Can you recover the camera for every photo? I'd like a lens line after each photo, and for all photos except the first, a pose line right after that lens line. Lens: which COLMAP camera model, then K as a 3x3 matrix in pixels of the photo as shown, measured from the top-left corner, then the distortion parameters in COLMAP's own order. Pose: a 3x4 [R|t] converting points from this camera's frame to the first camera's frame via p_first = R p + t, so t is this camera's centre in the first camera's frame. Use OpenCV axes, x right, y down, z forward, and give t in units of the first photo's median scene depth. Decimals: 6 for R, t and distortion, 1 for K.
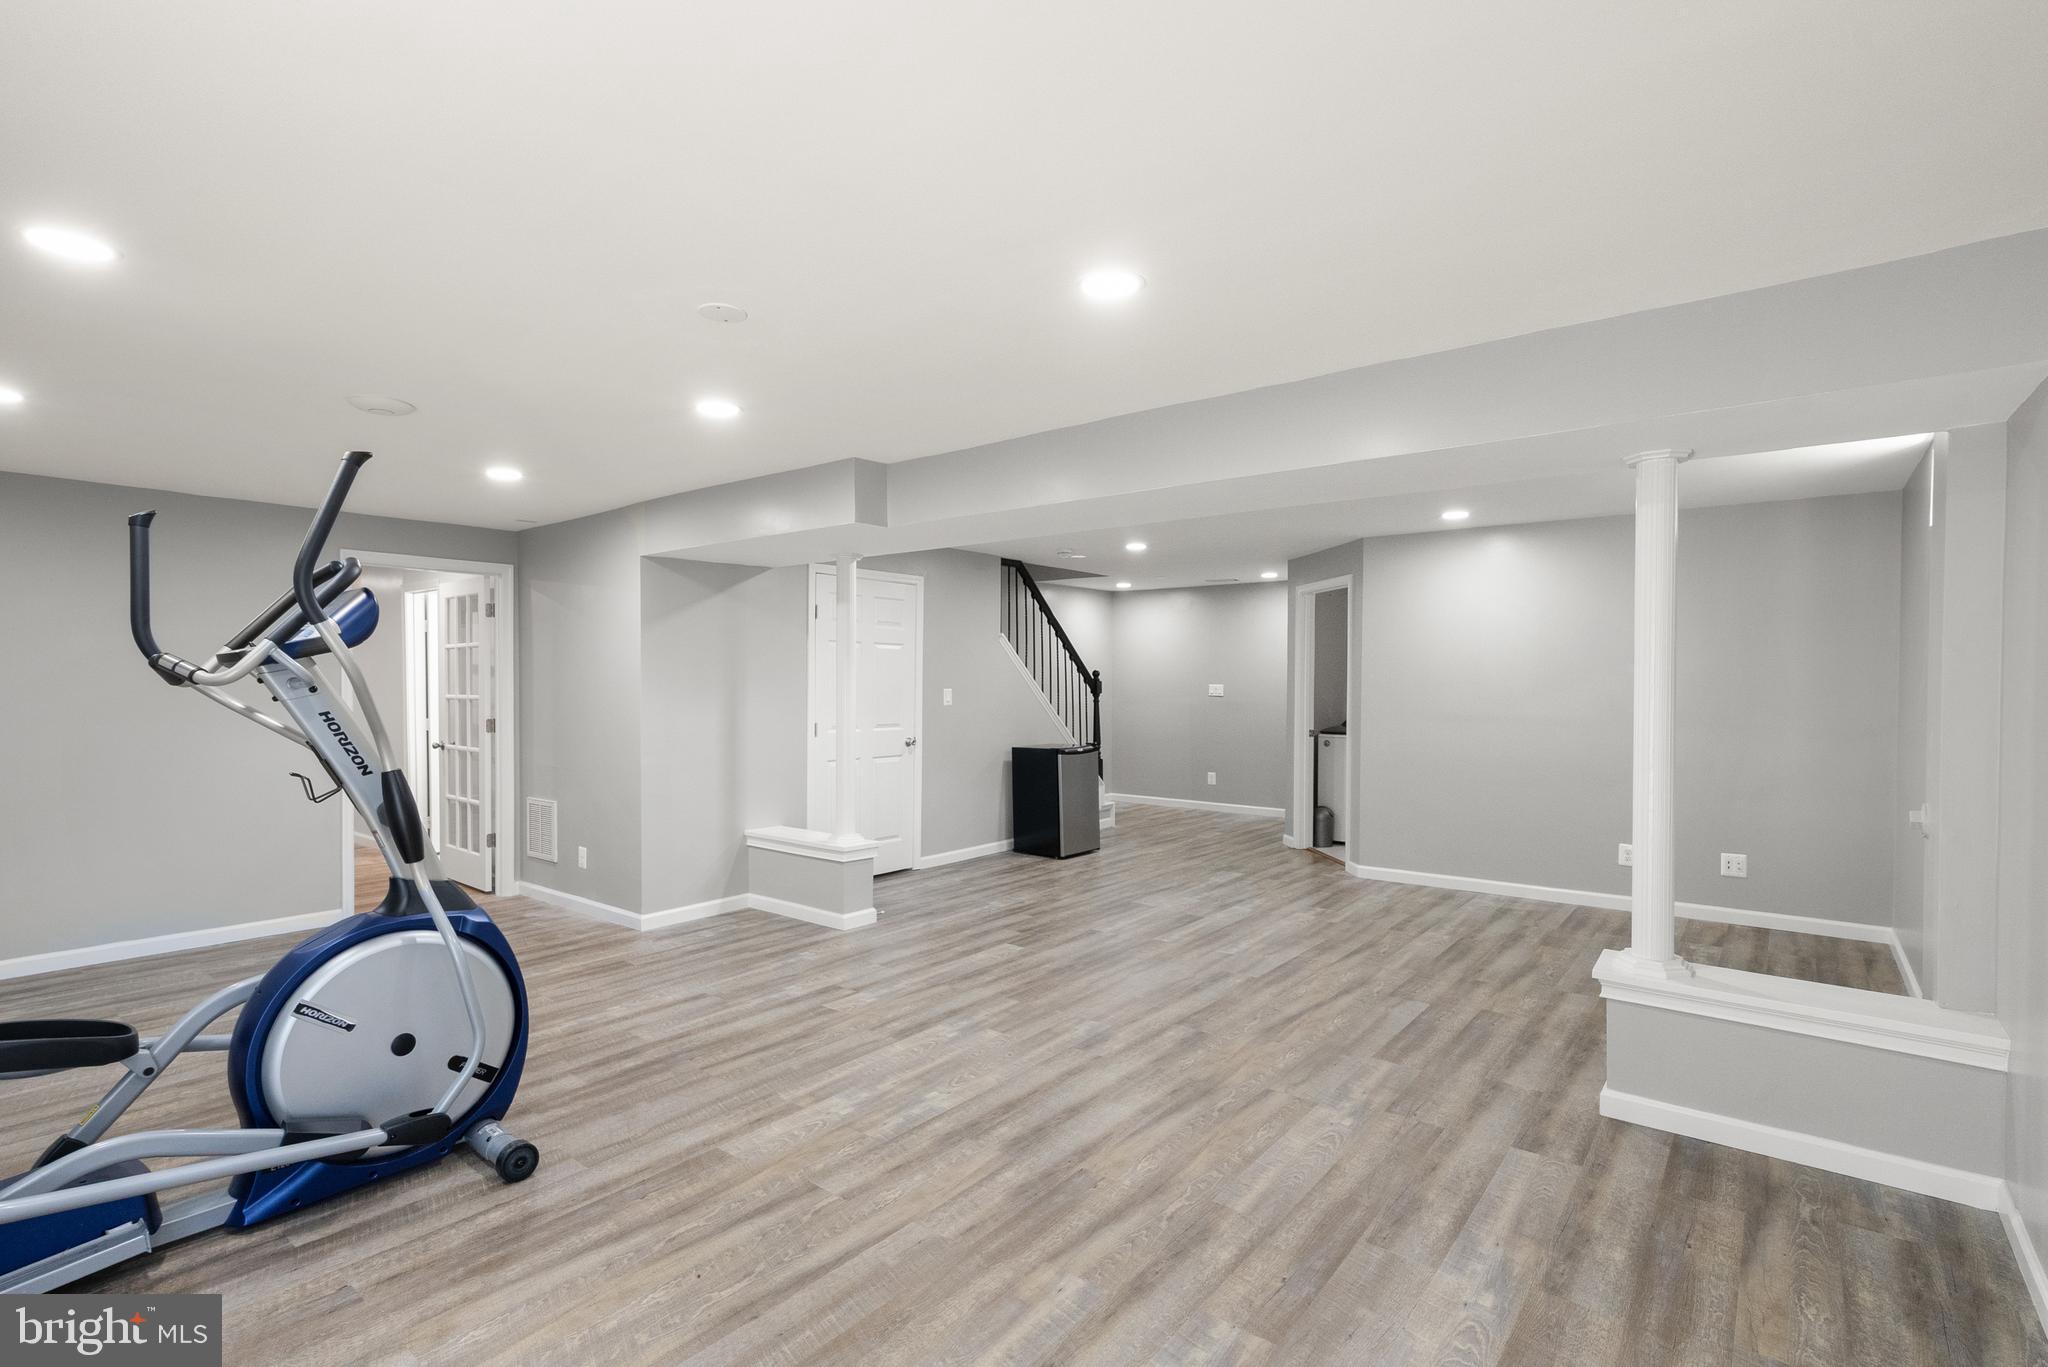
lens RADIAL K [[956.3, 0, 1025.8], [0, 956.3, 682.5], [0, 0, 1]] dist [0.011268, -0.000343]
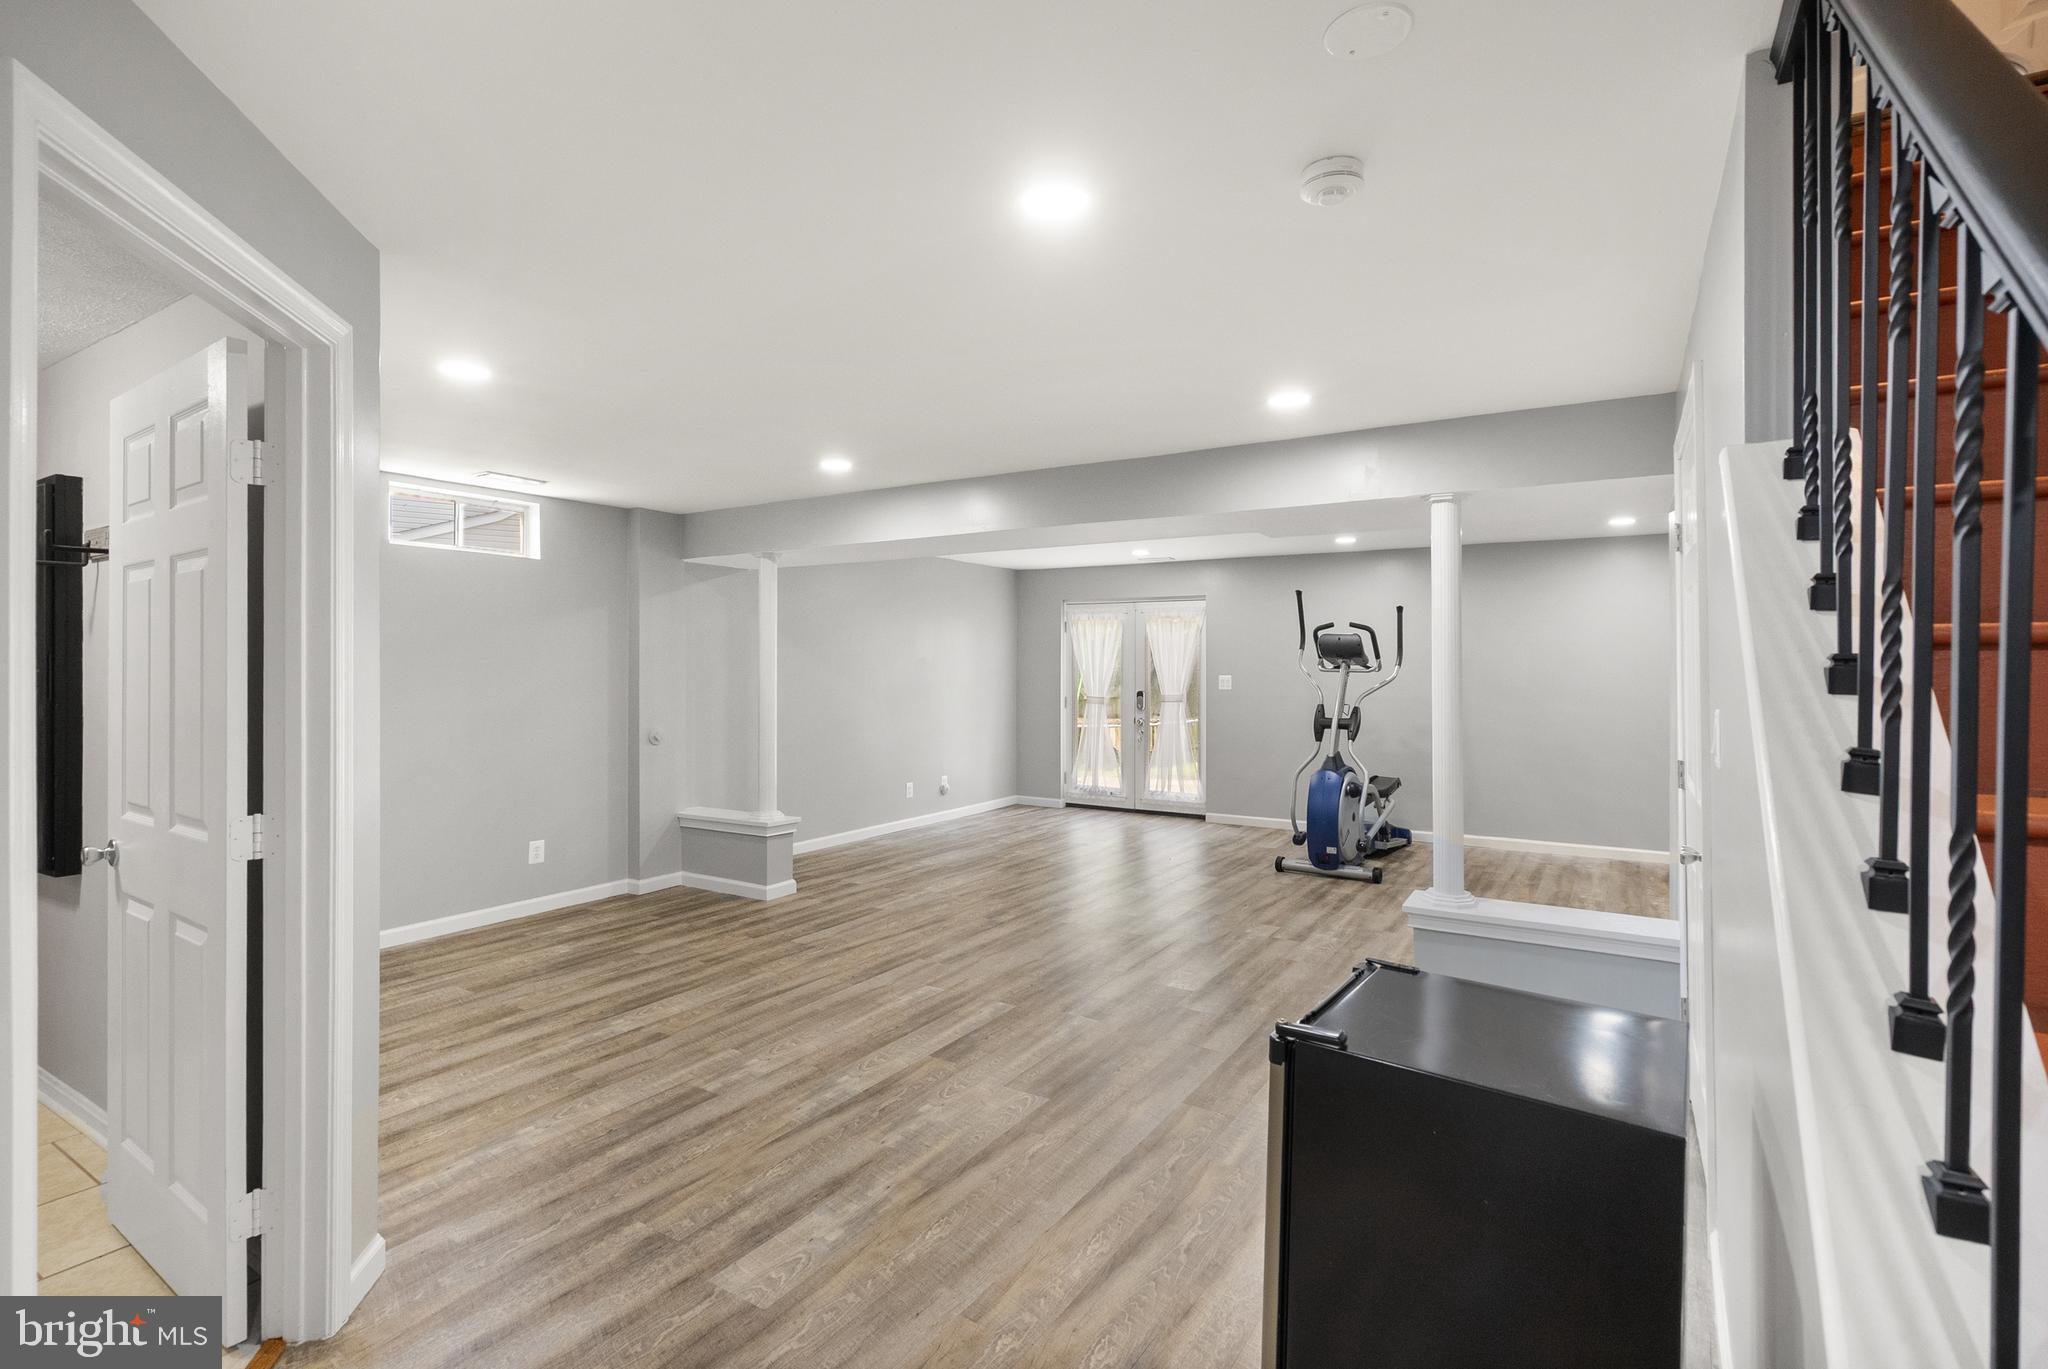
lens RADIAL K [[956.3, 0, 1026.1], [0, 956.3, 674.7], [0, 0, 1]] dist [0.011268, -0.000343]
pose [[-0.993485, -0.002044, -0.113944, 0.233516], [-0.003846, 0.999871, 0.015592, -0.013102], [0.113897, 0.015928, -0.993365, 1.935733]]
